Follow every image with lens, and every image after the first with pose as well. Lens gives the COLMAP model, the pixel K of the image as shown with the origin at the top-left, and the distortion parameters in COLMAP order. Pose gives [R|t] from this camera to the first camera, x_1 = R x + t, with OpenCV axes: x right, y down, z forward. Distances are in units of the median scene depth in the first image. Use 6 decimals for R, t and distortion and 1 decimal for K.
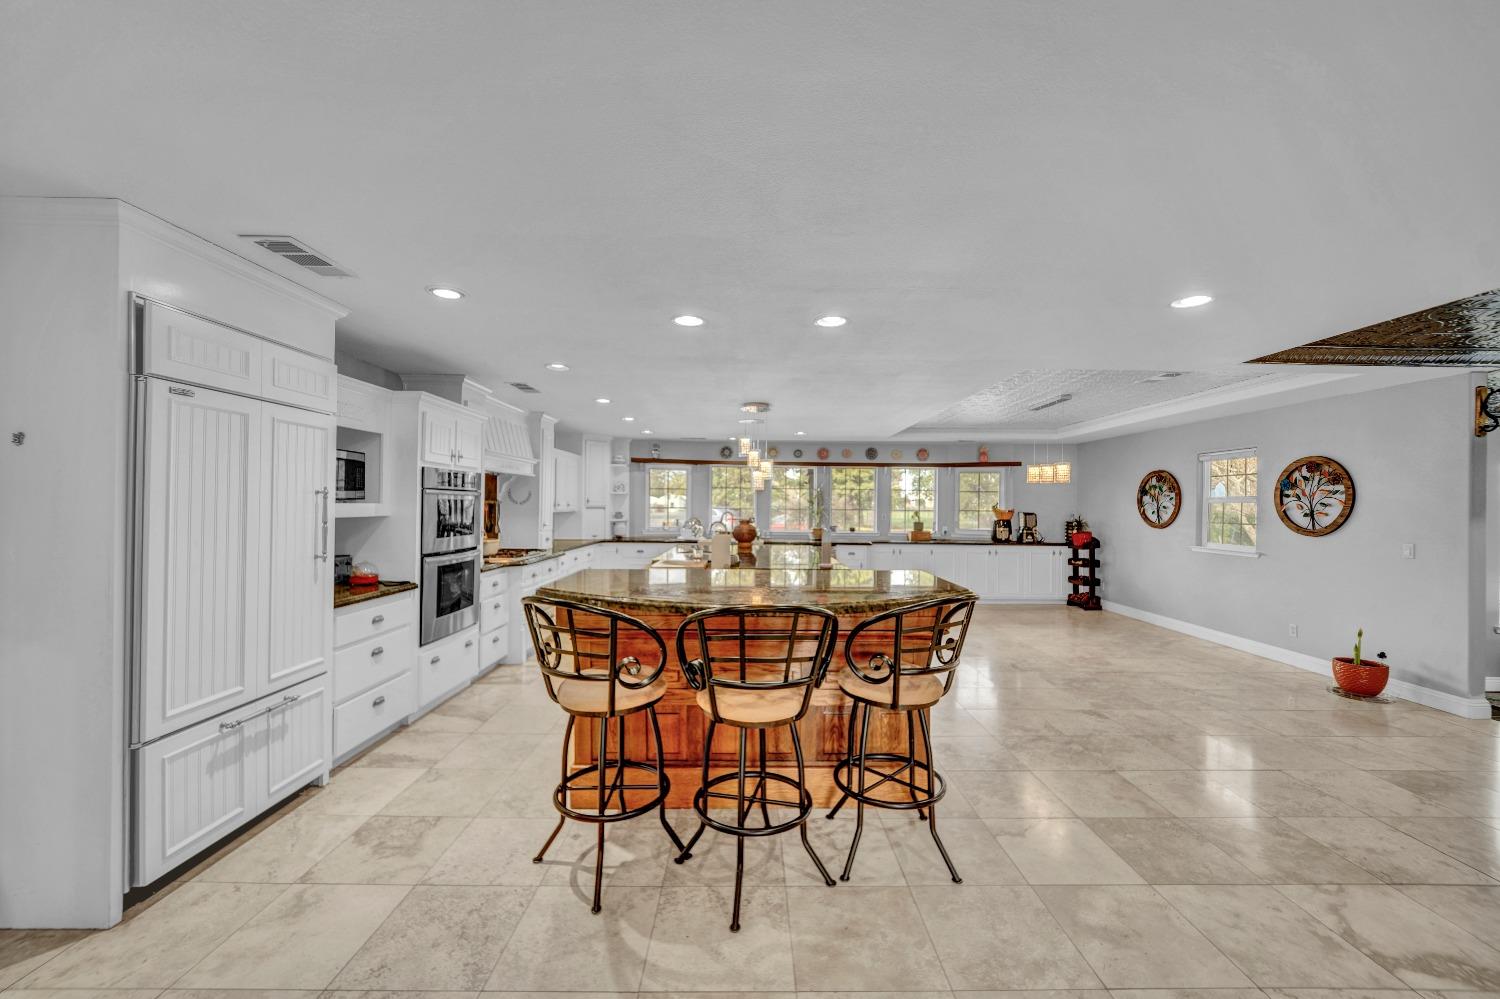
lens RADIAL K [[562.5, 0, 744.5], [0, 562.5, 502.0], [0, 0, 1]] dist [-0.024520, 0.000020]
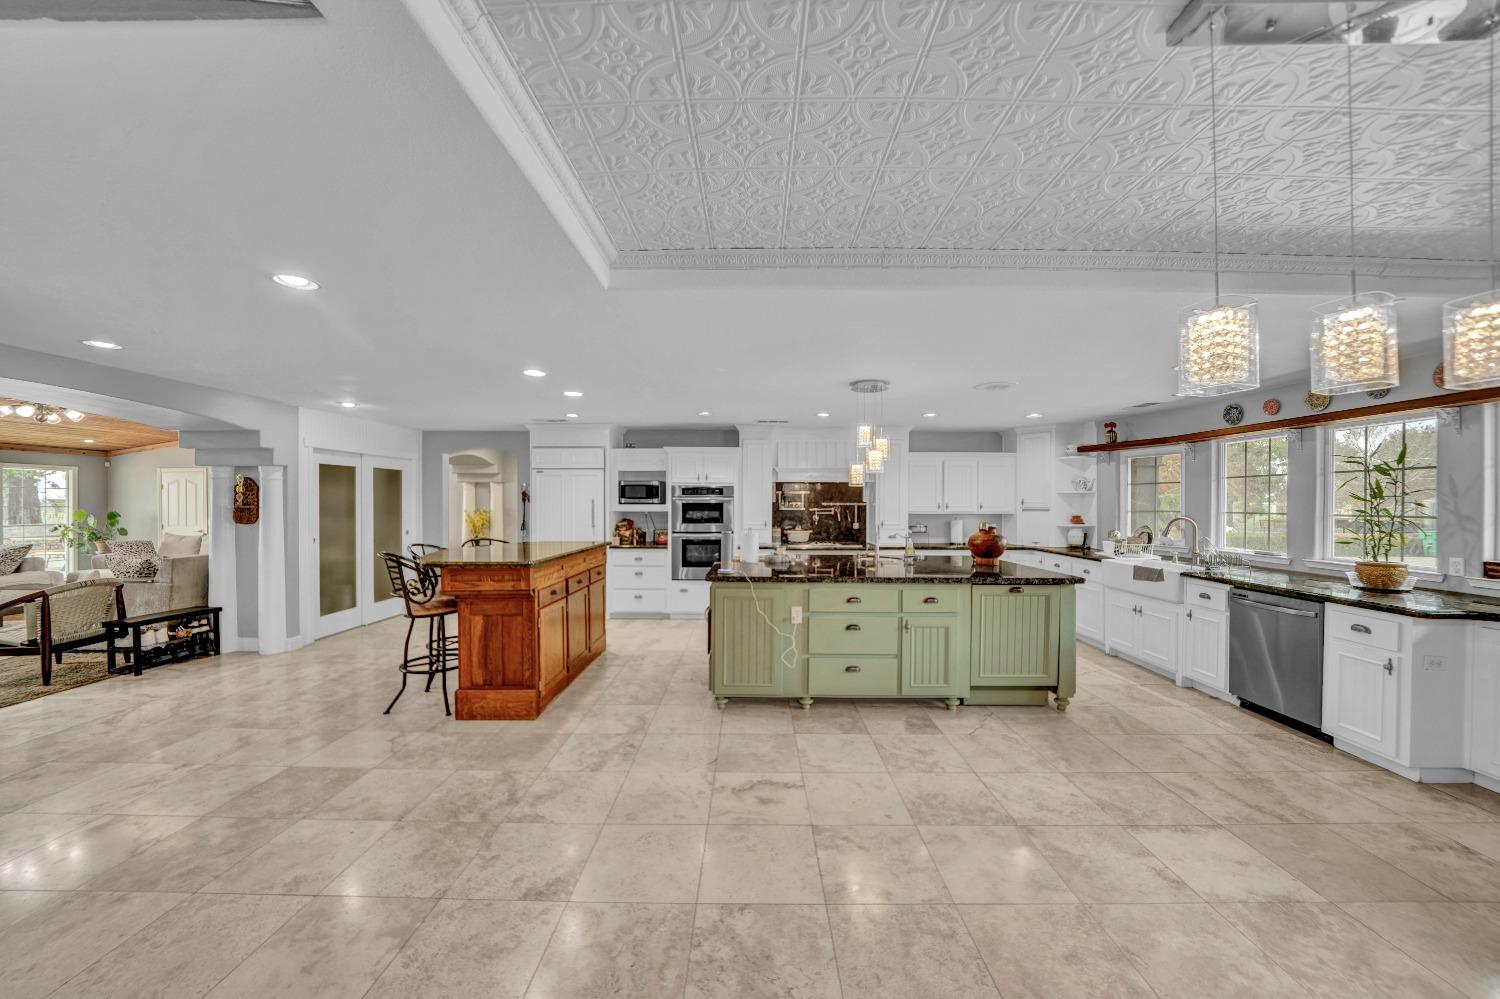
lens RADIAL K [[528.4, 0, 761.8], [0, 528.4, 501.2], [0, 0, 1]] dist [-0.005327, 0.000880]
pose [[0.013885, -0.009001, -0.999863, 0.653167], [0.004671, 0.999949, -0.008937, 0.004091], [0.999893, -0.004546, 0.013927, 0.680245]]
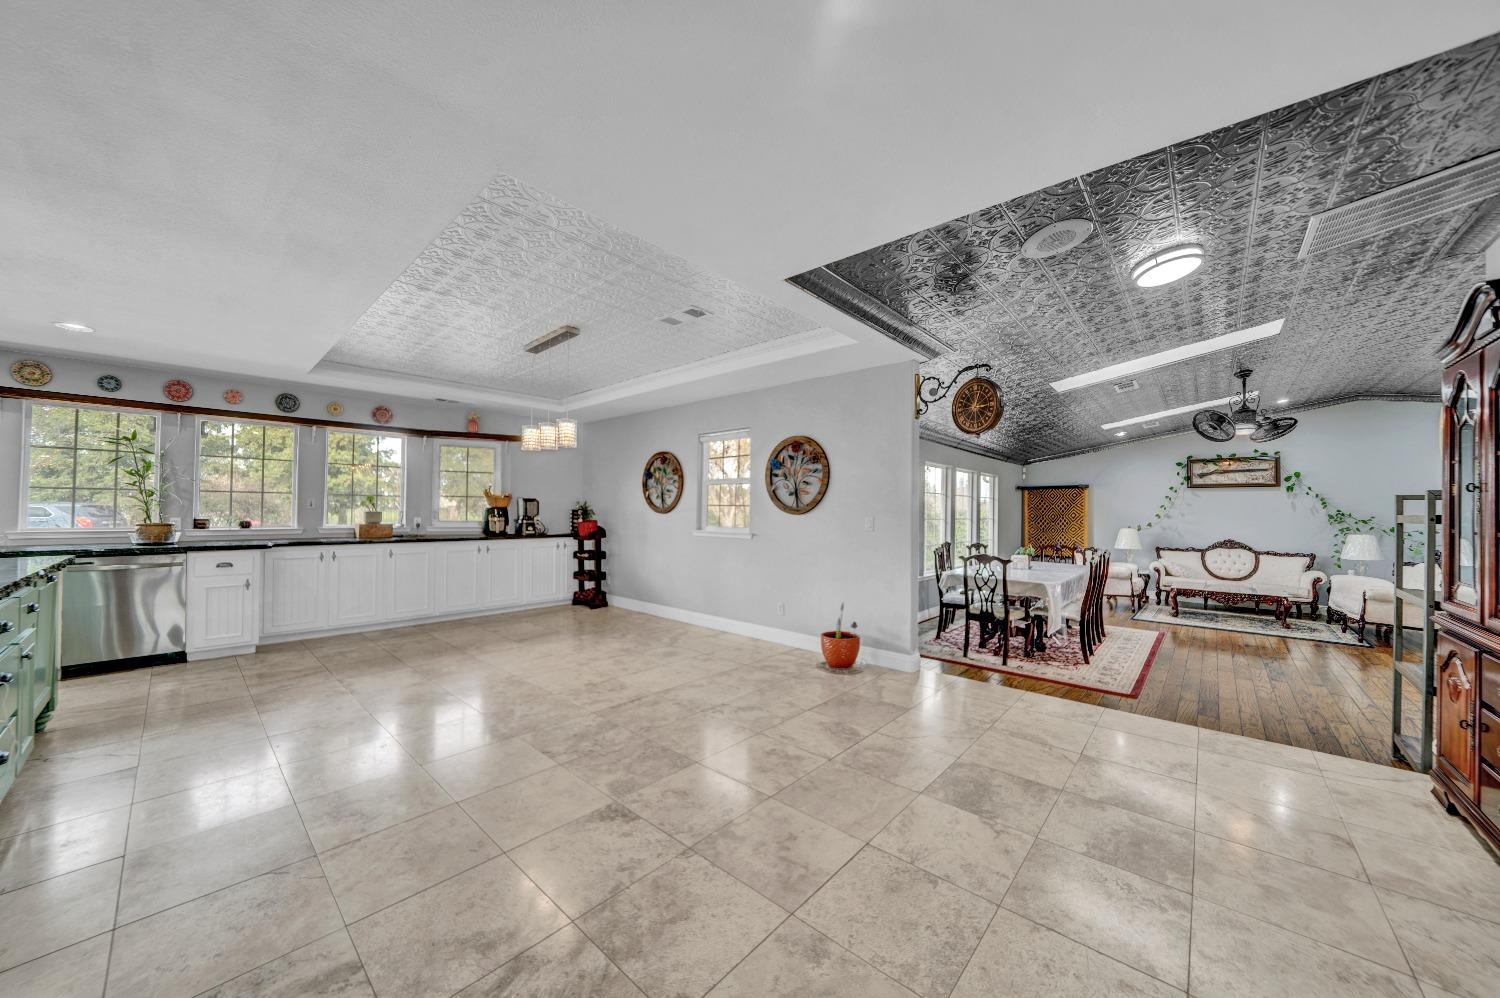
lens RADIAL K [[528.4, 0, 742.1], [0, 528.4, 503.9], [0, 0, 1]] dist [-0.005327, 0.000880]
pose [[0.671362, 0.006089, 0.741104, 0.175164], [-0.005546, 0.999980, -0.003191, 0.034151], [-0.741109, -0.001968, 0.671382, 0.302110]]
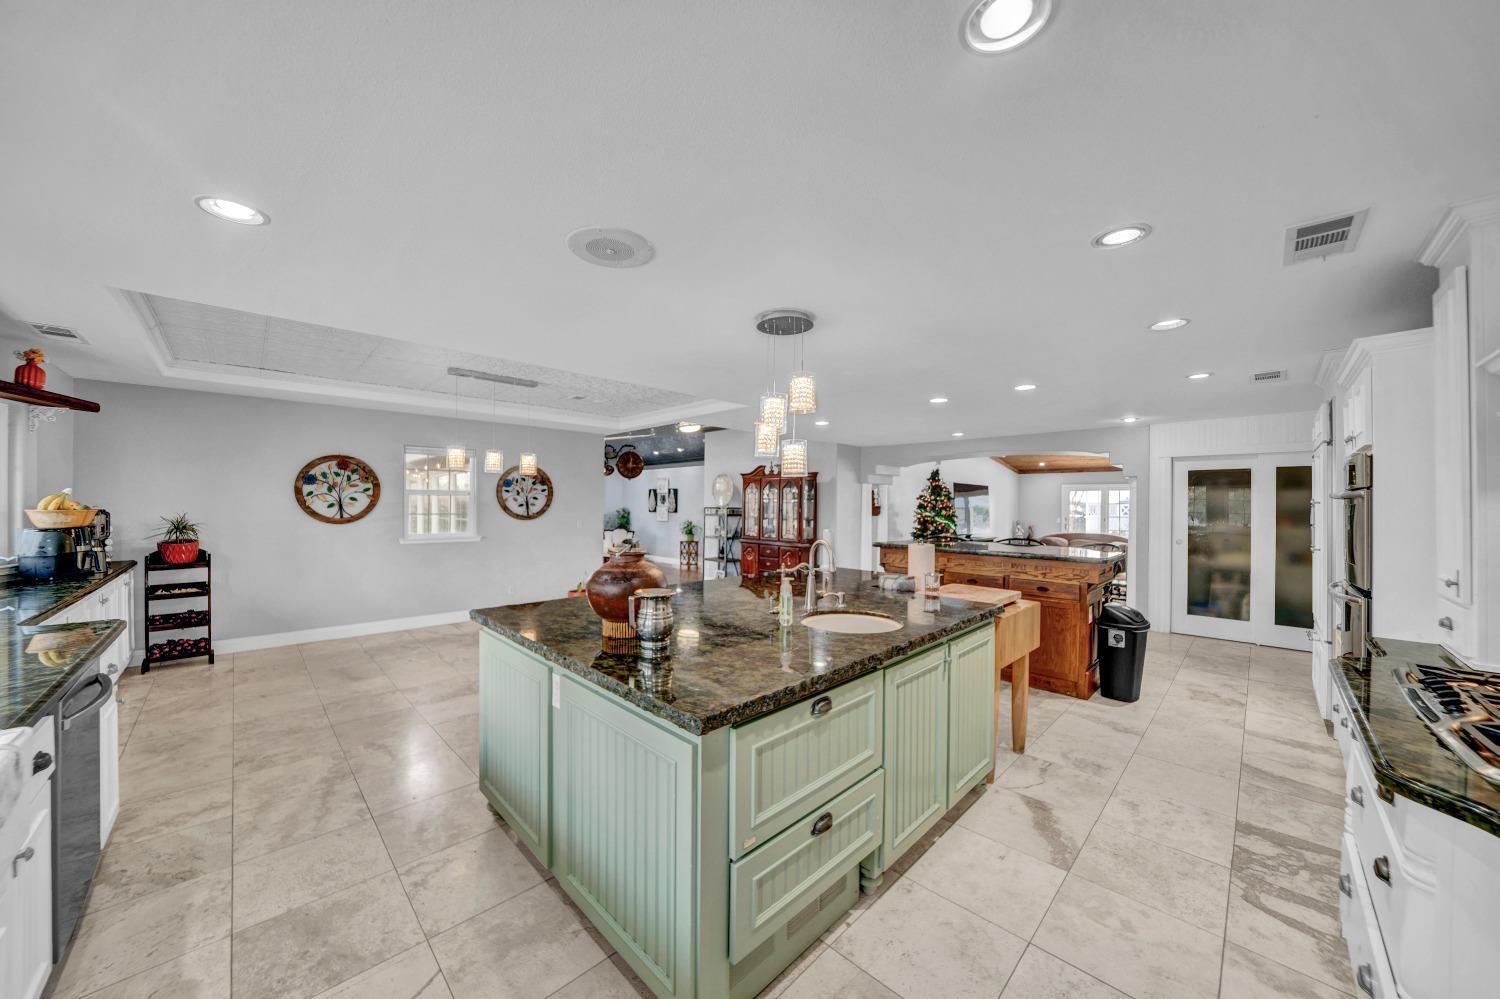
lens RADIAL K [[528.4, 0, 748.7], [0, 528.4, 503.5], [0, 0, 1]] dist [-0.005327, 0.000880]
pose [[-0.697645, -0.017411, 0.716232, -0.257218], [-0.019330, 0.999798, 0.005476, 0.000087], [-0.716183, -0.010025, -0.697841, 1.125707]]
